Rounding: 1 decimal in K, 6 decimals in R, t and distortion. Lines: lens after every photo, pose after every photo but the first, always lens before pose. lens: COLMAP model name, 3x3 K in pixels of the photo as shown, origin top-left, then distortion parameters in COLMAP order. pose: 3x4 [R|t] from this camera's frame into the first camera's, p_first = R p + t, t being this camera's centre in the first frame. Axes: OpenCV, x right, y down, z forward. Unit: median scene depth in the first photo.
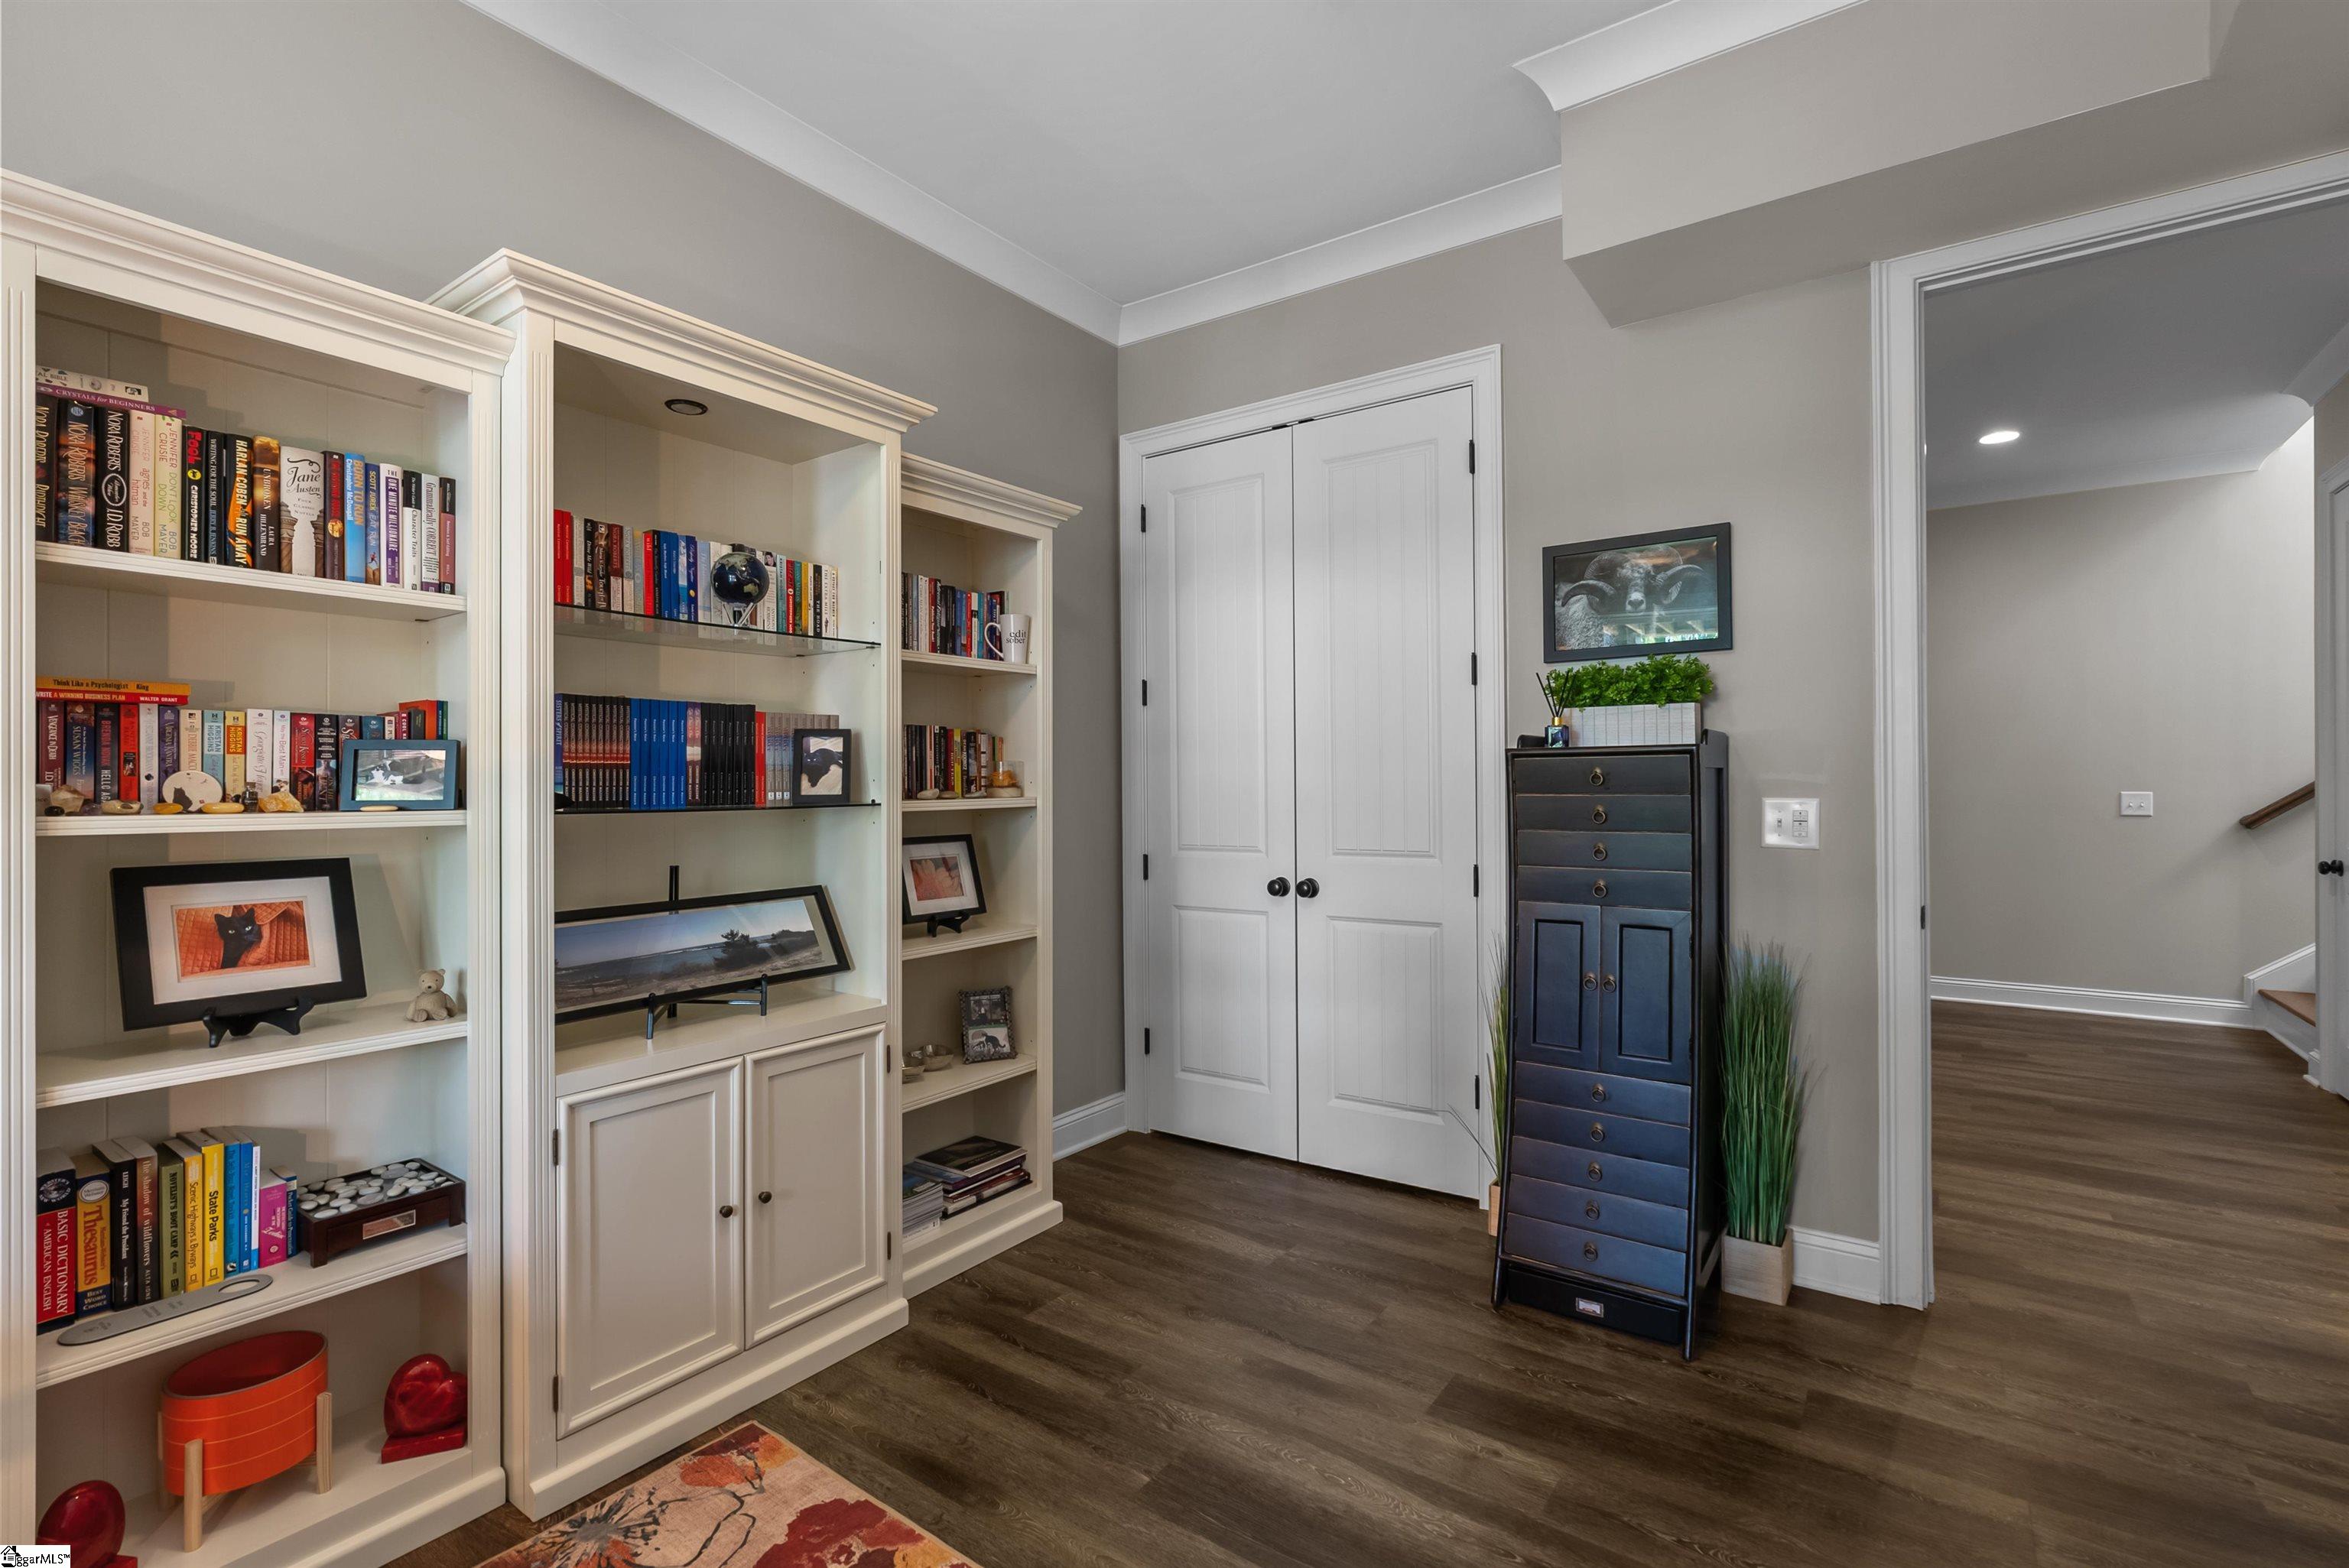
lens RADIAL K [[1069.7, 0, 1184.1], [0, 1069.7, 782.6], [0, 0, 1]] dist [0.000960, 0.001122]
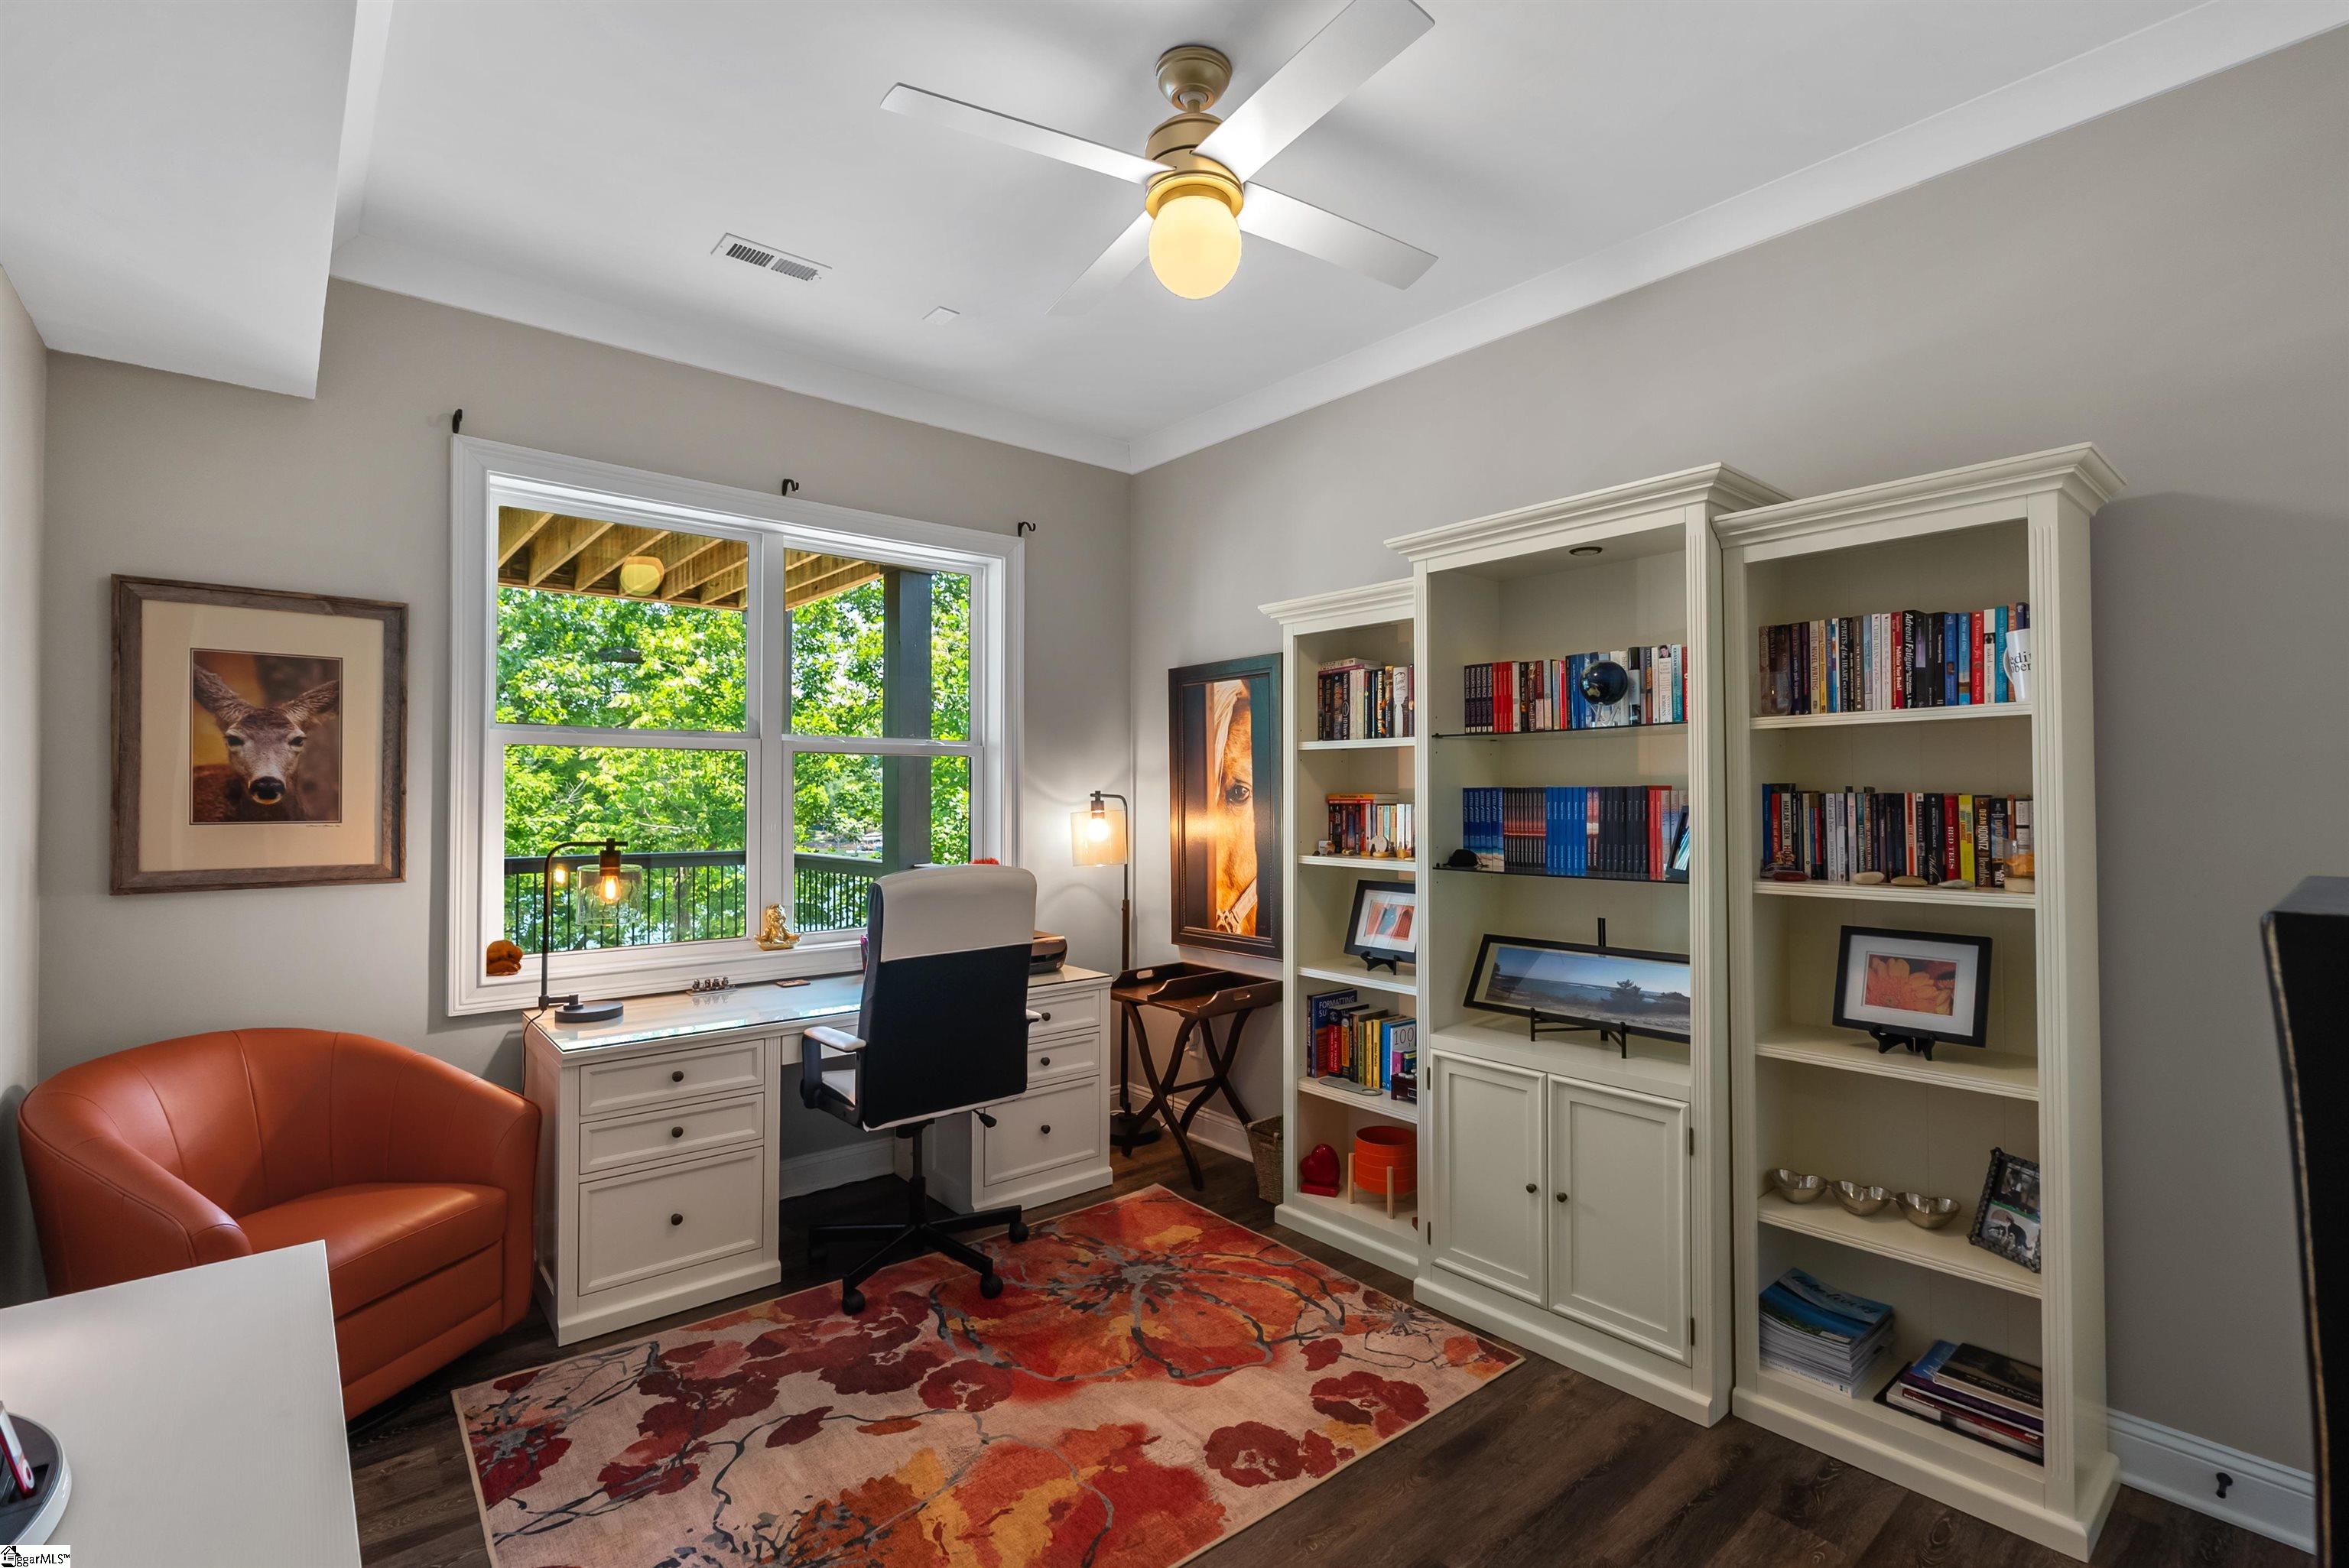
lens RADIAL K [[1069.7, 0, 1183.2], [0, 1069.7, 782.7], [0, 0, 1]] dist [0.000960, 0.001122]
pose [[-0.241353, -0.008712, -0.970398, 0.862450], [0.002412, 0.999951, -0.009577, -0.069799], [0.970434, -0.004652, -0.241320, 0.846326]]
